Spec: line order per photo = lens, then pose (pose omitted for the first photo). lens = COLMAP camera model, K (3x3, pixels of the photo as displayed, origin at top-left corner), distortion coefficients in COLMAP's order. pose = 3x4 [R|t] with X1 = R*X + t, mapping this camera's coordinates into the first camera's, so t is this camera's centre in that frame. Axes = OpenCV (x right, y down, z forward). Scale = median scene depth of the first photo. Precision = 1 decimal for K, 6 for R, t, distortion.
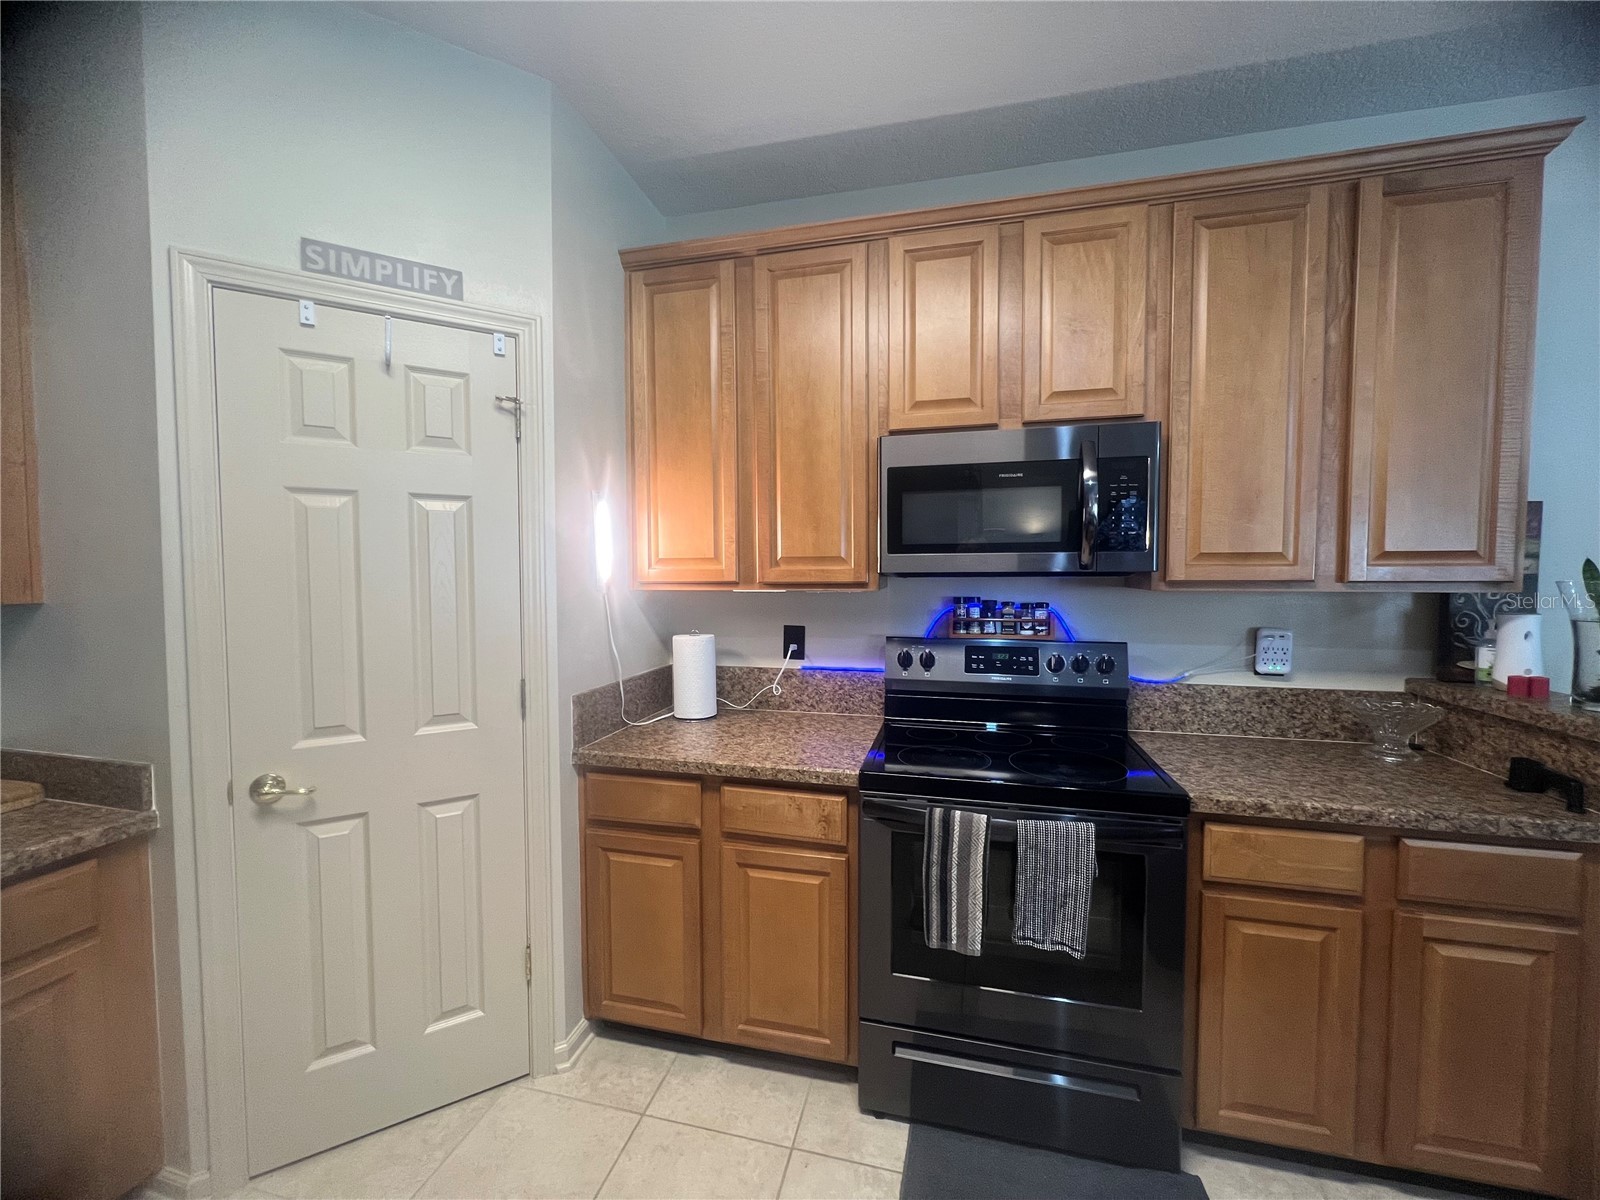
lens RADIAL K [[636.5, 0, 799.0], [0, 636.5, 598.3], [0, 0, 1]] dist [-0.004379, 0.000897]
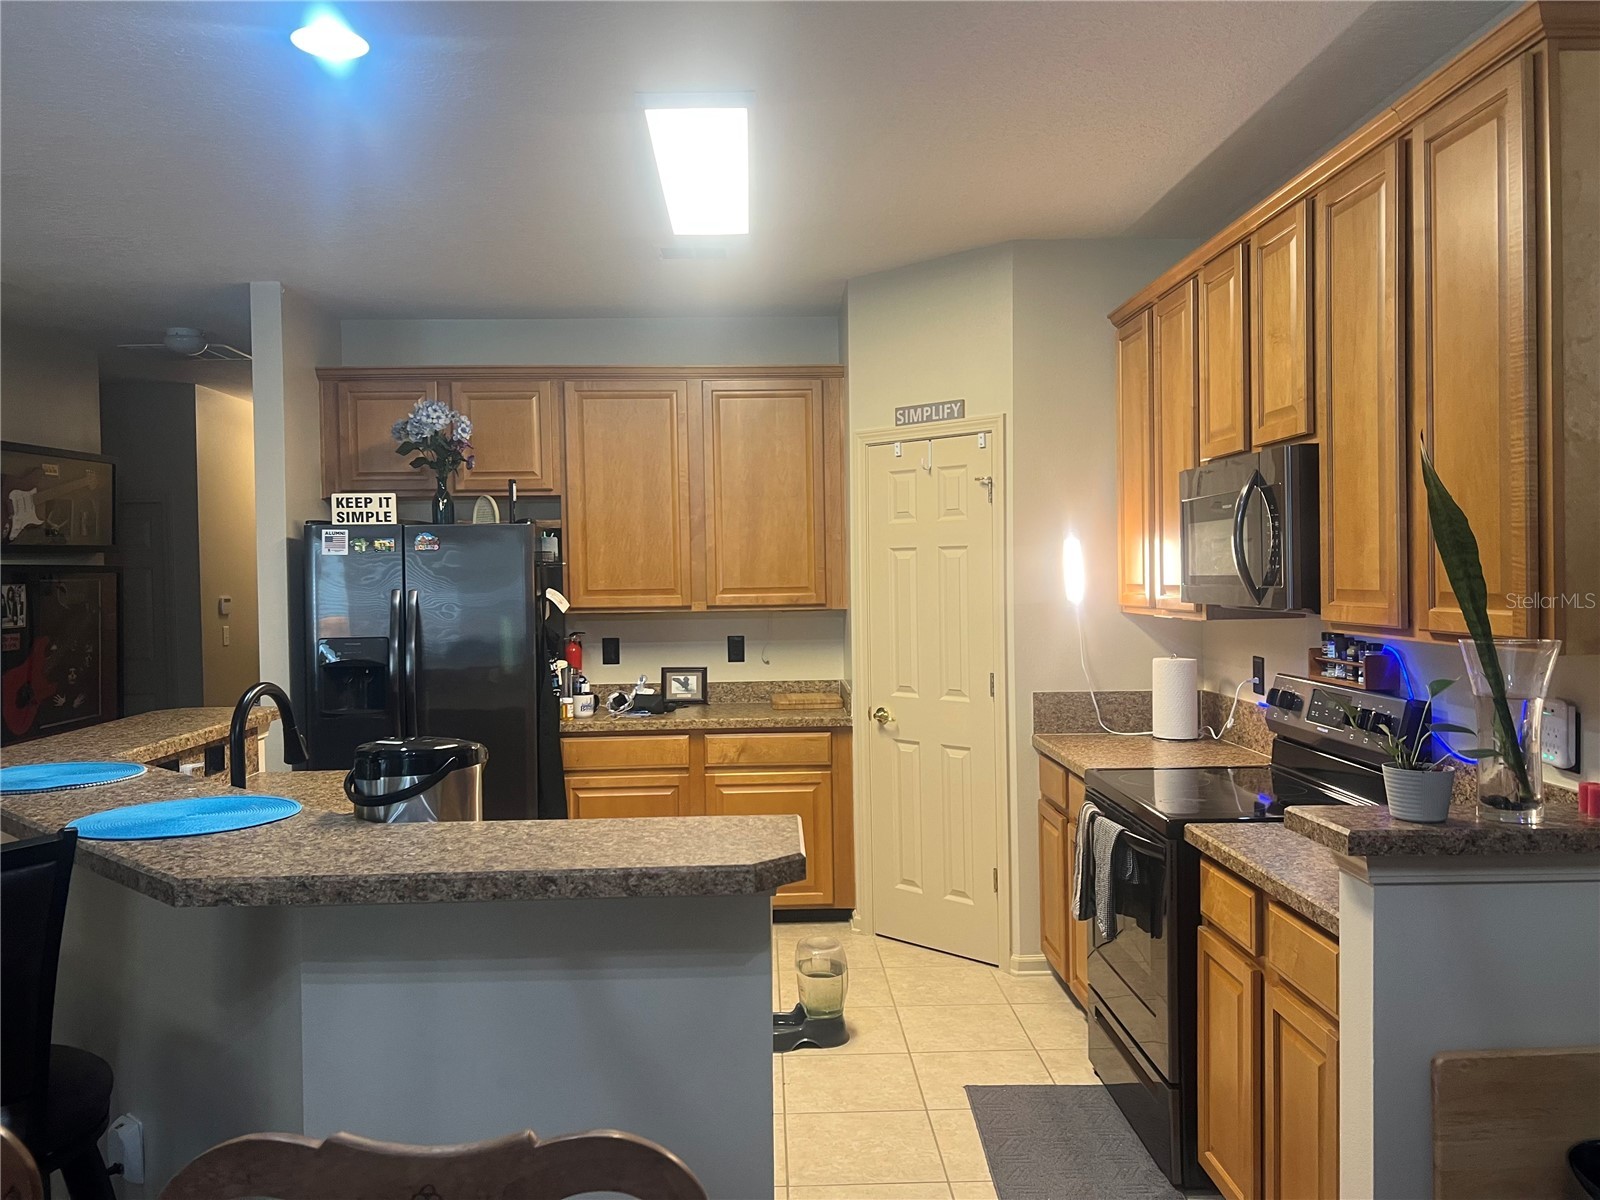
lens RADIAL K [[1193.6, 0, 803.7], [0, 1193.6, 604.0], [0, 0, 1]] dist [0.062828, -0.076272]
pose [[0.276543, 0.024657, -0.960685, 2.037874], [-0.029335, 0.999422, 0.017207, -0.059953], [0.960554, 0.023423, 0.277107, -0.139436]]
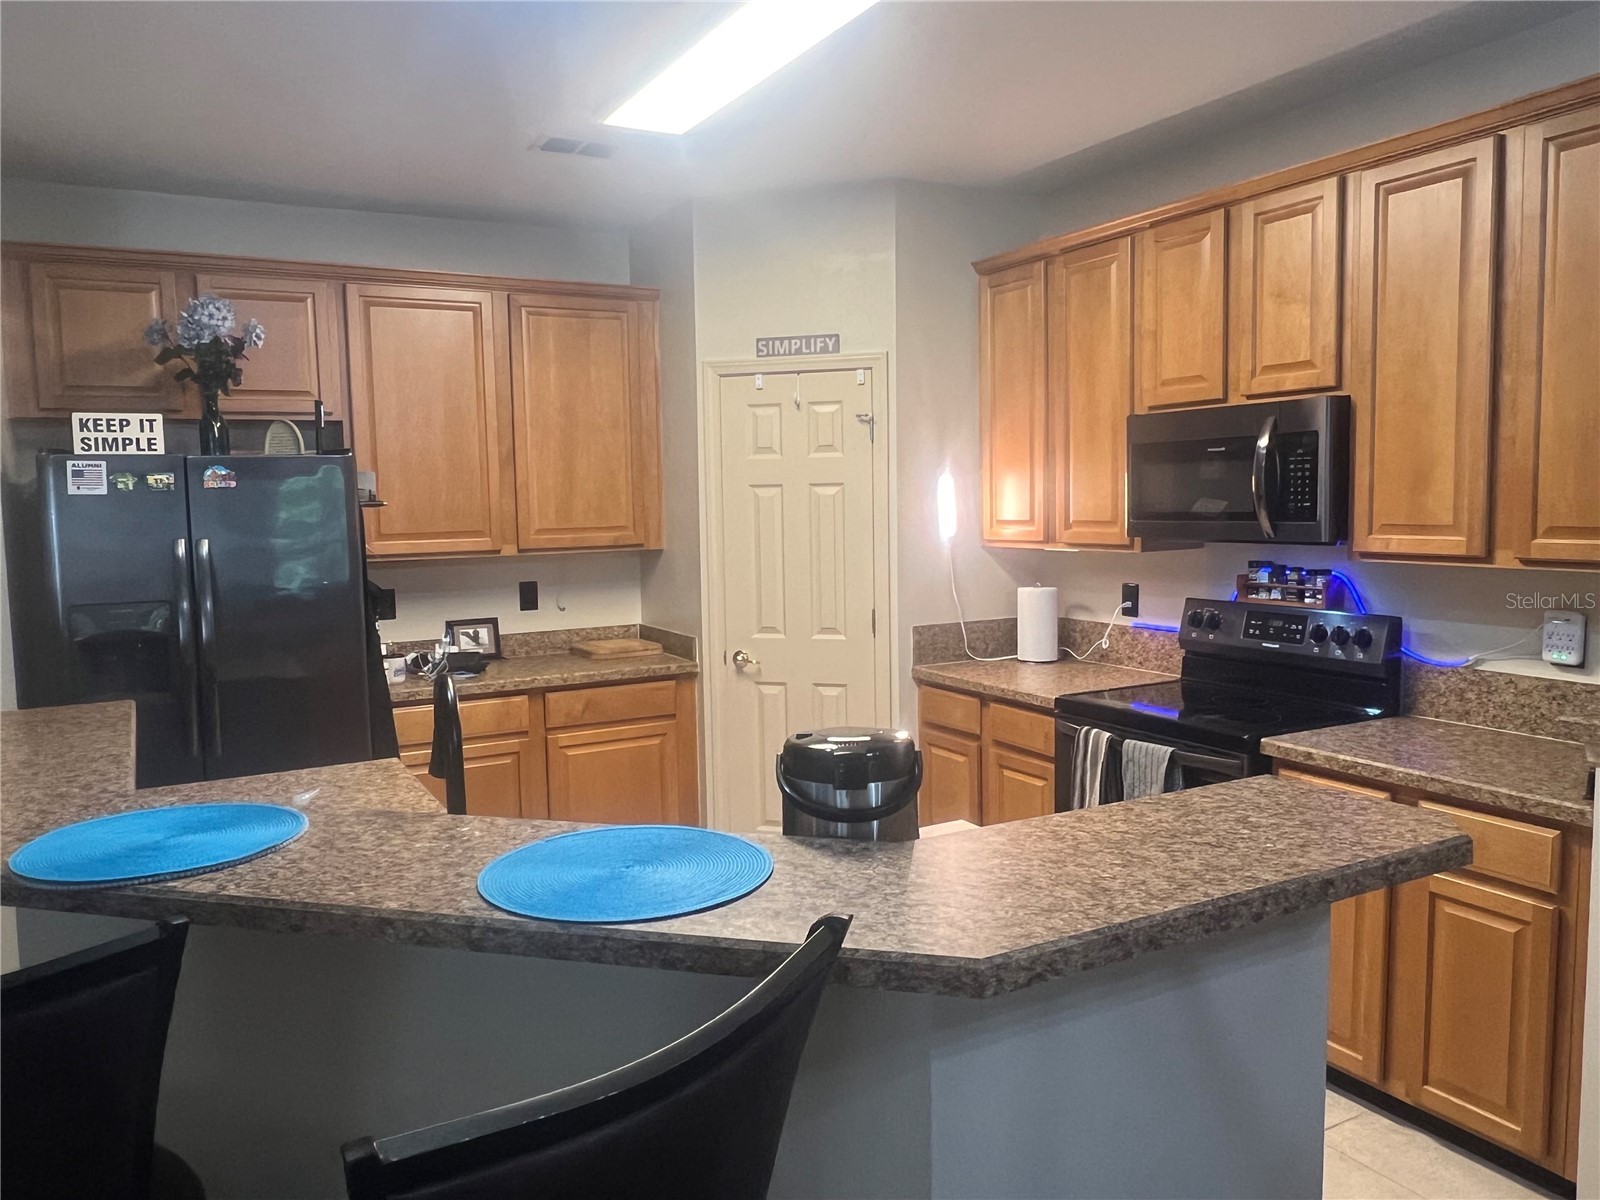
lens RADIAL K [[1147.7, 0, 788.1], [0, 1147.7, 594.0], [0, 0, 1]] dist [0.001274, -0.004503]
pose [[0.680914, 0.052499, -0.730479, 1.340578], [-0.014332, 0.998192, 0.058381, -0.055184], [0.732223, -0.029283, 0.680435, -0.906243]]
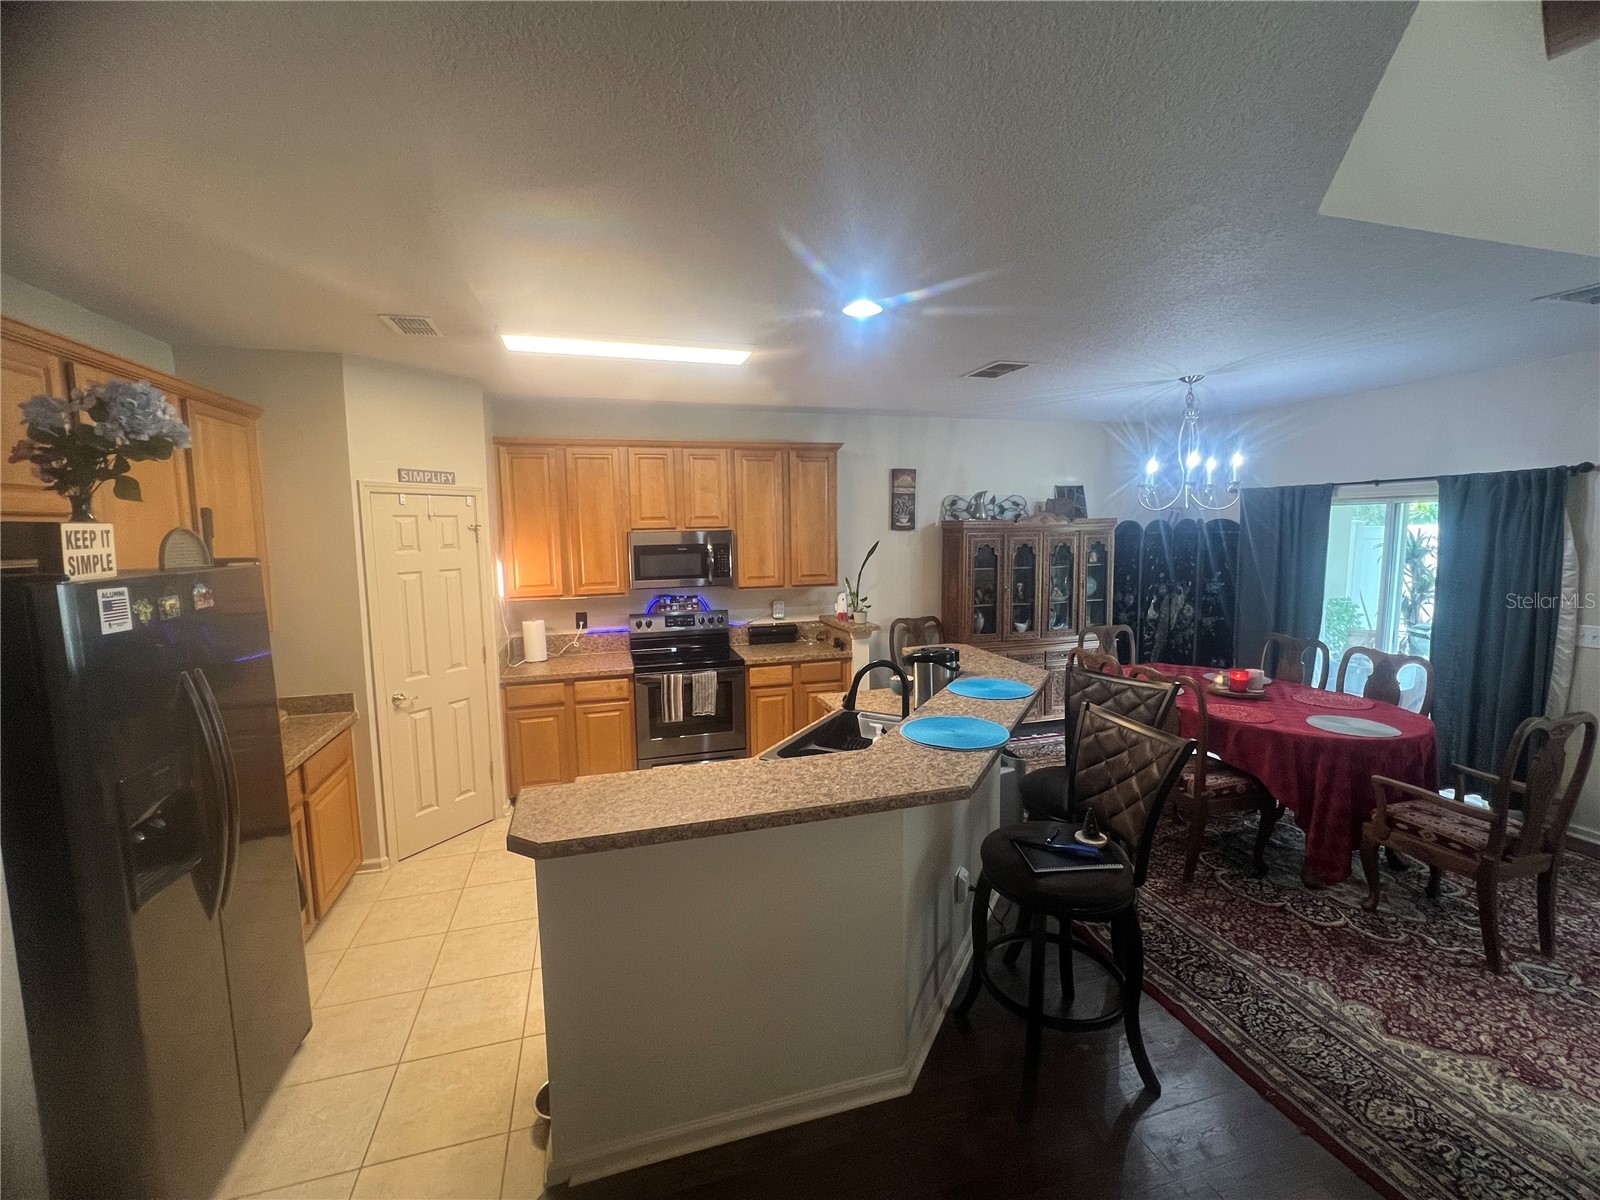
lens RADIAL K [[672.1, 0, 794.9], [0, 672.1, 596.8], [0, 0, 1]] dist [-0.000462, -0.000262]
pose [[0.863199, -0.062660, 0.500960, -0.685140], [0.034952, 0.997304, 0.064518, -0.169859], [-0.503652, -0.038182, 0.863062, -1.675638]]
